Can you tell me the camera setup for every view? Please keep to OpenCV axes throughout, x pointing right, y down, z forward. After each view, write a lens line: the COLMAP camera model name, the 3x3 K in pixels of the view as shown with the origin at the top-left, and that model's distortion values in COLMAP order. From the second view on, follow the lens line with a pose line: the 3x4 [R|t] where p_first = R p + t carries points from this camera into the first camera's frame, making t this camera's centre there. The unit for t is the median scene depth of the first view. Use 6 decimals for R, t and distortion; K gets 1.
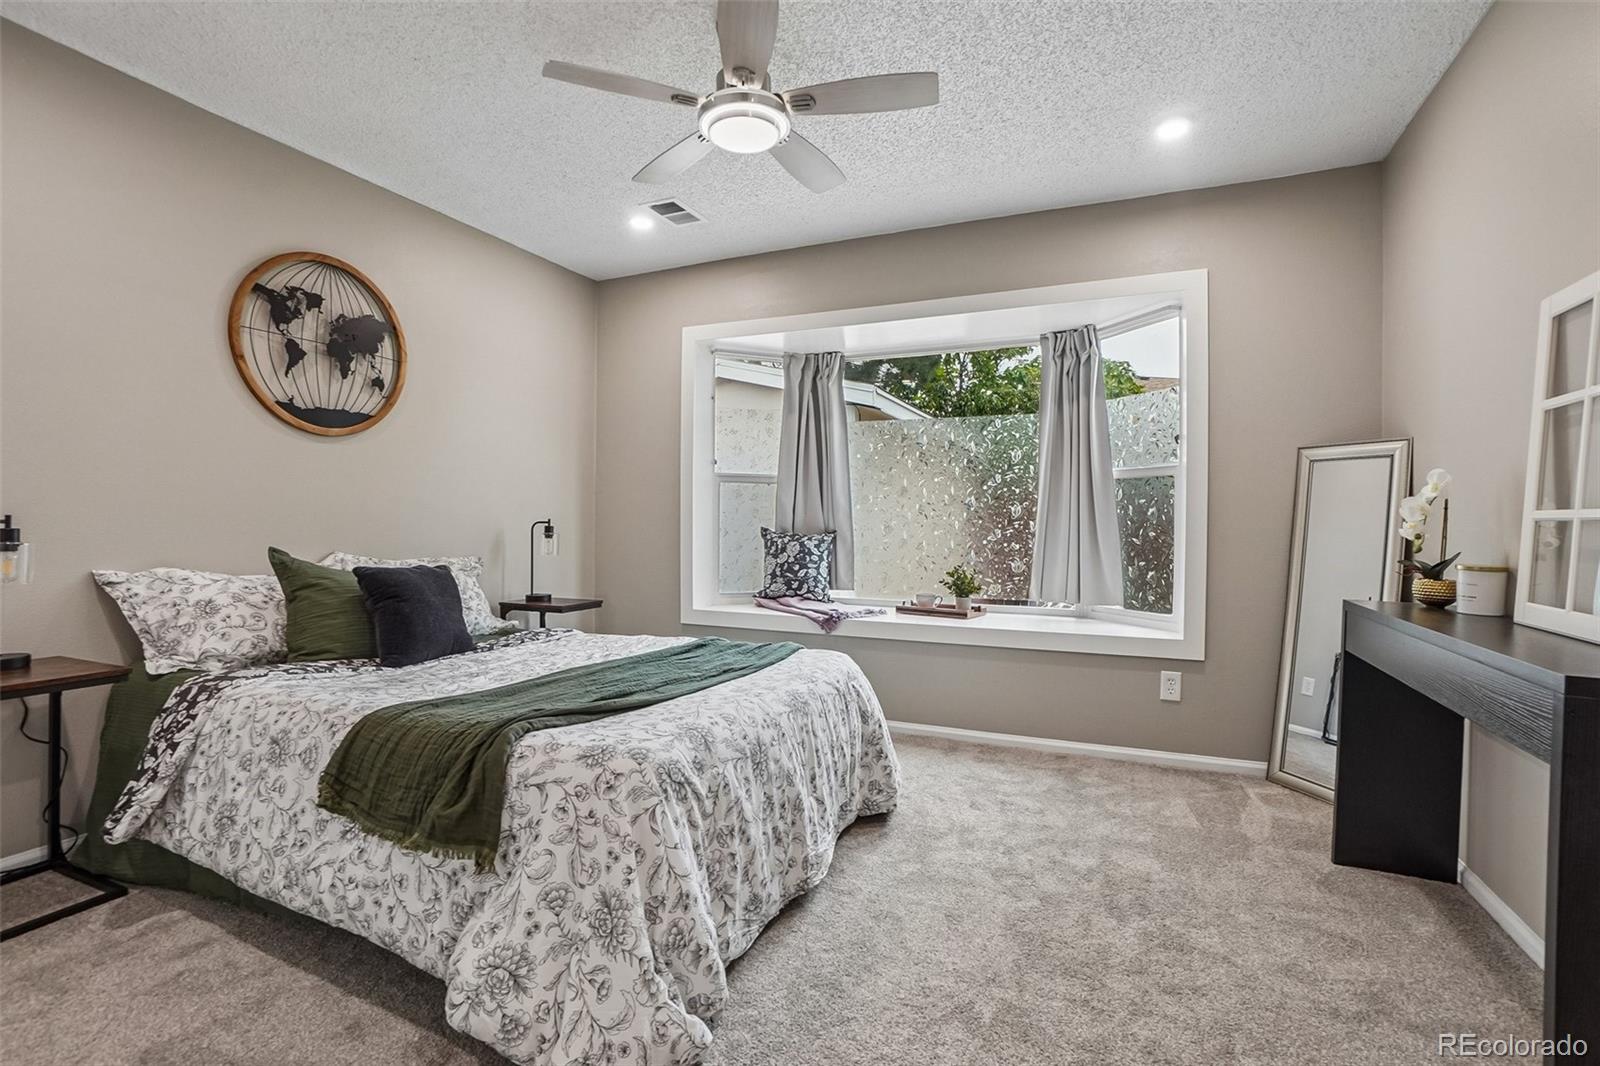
lens RADIAL K [[727.9, 0, 800.0], [0, 727.9, 533.0], [0, 0, 1]] dist [-0.060299, 0.022408]
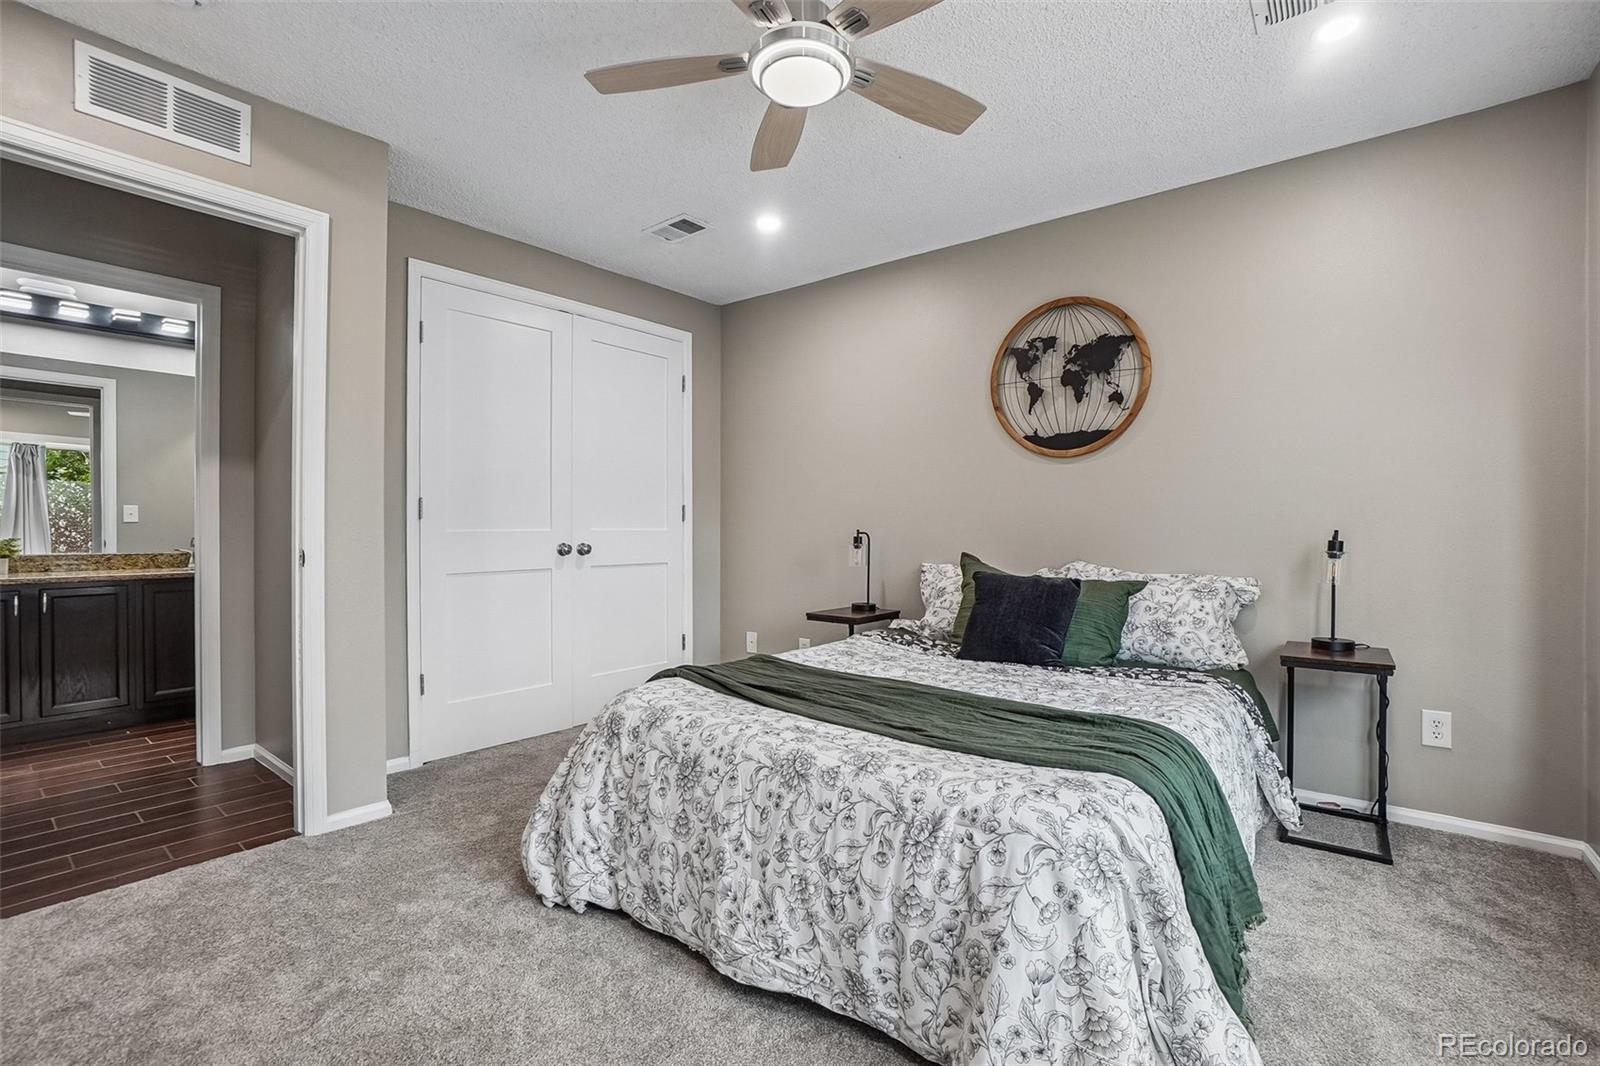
lens RADIAL K [[727.9, 0, 800.0], [0, 727.9, 533.0], [0, 0, 1]] dist [-0.060299, 0.022408]
pose [[-0.245136, -0.000820, -0.969488, 0.550012], [-0.016962, 0.999850, 0.003443, -0.013800], [0.969340, 0.017288, -0.245113, 0.884515]]
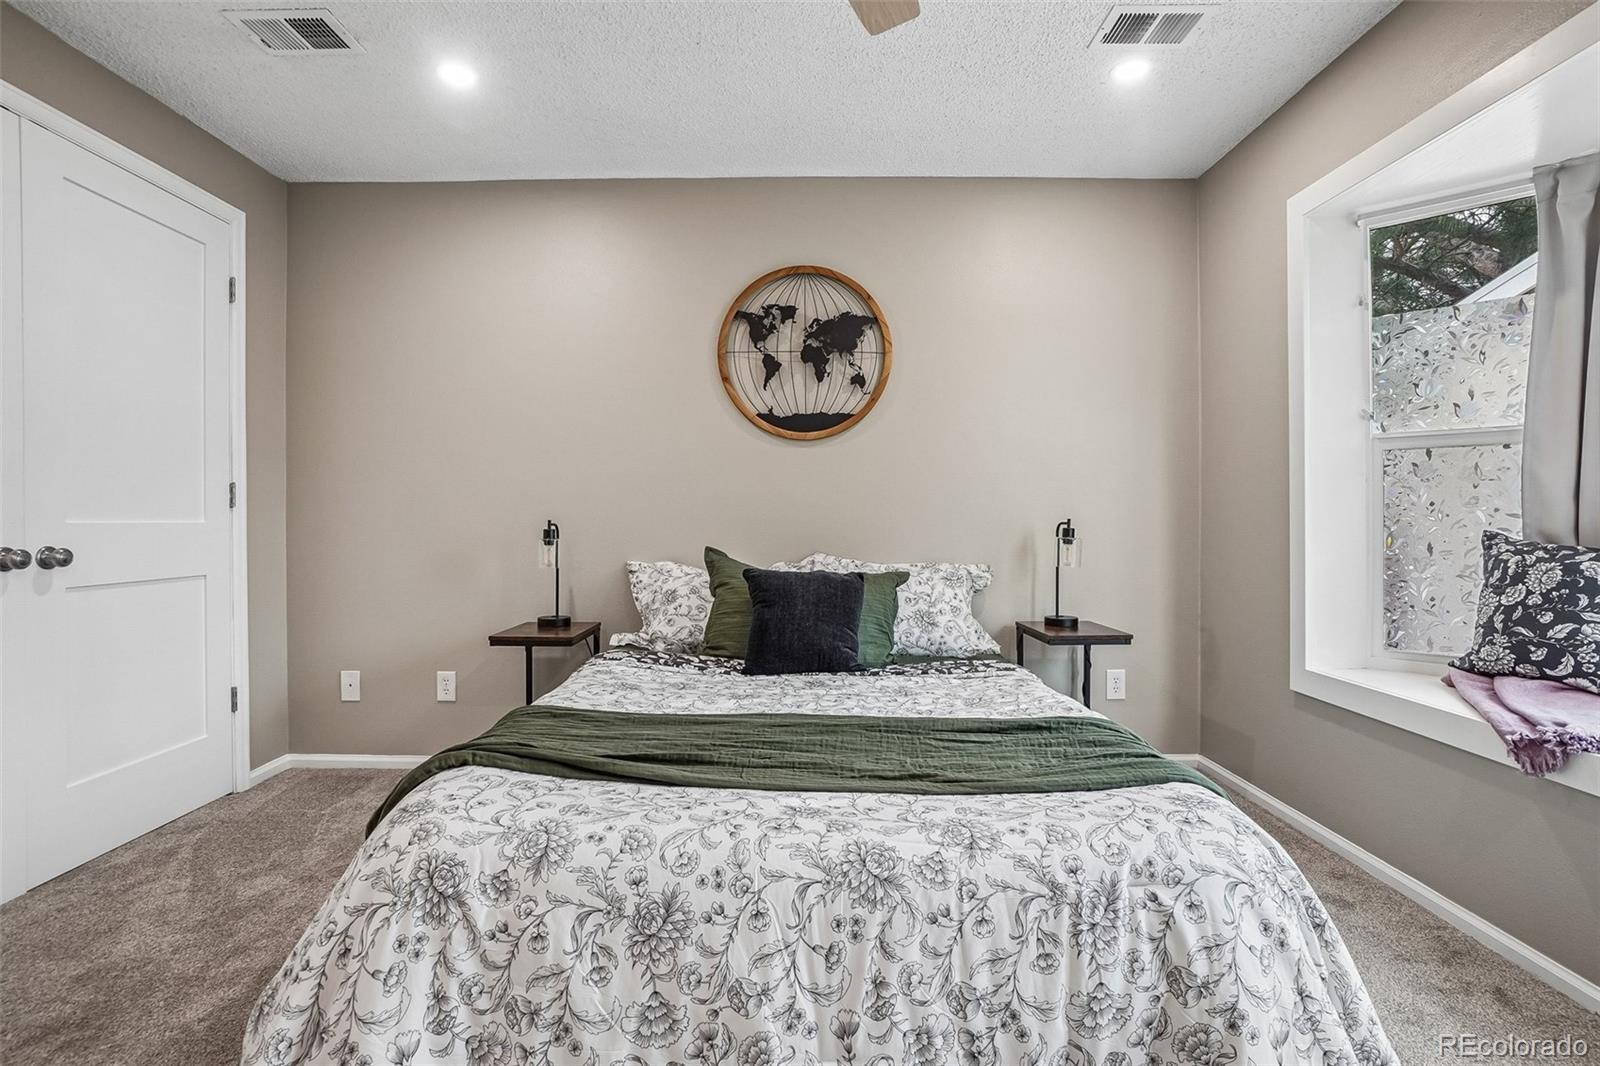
lens RADIAL K [[772.3, 0, 804.9], [0, 772.3, 526.2], [0, 0, 1]] dist [-0.052073, 0.024051]
pose [[0.415223, 0.000601, -0.909719, 0.354026], [-0.008922, 0.999954, -0.003412, -0.008460], [0.909676, 0.009533, 0.415210, 0.544156]]
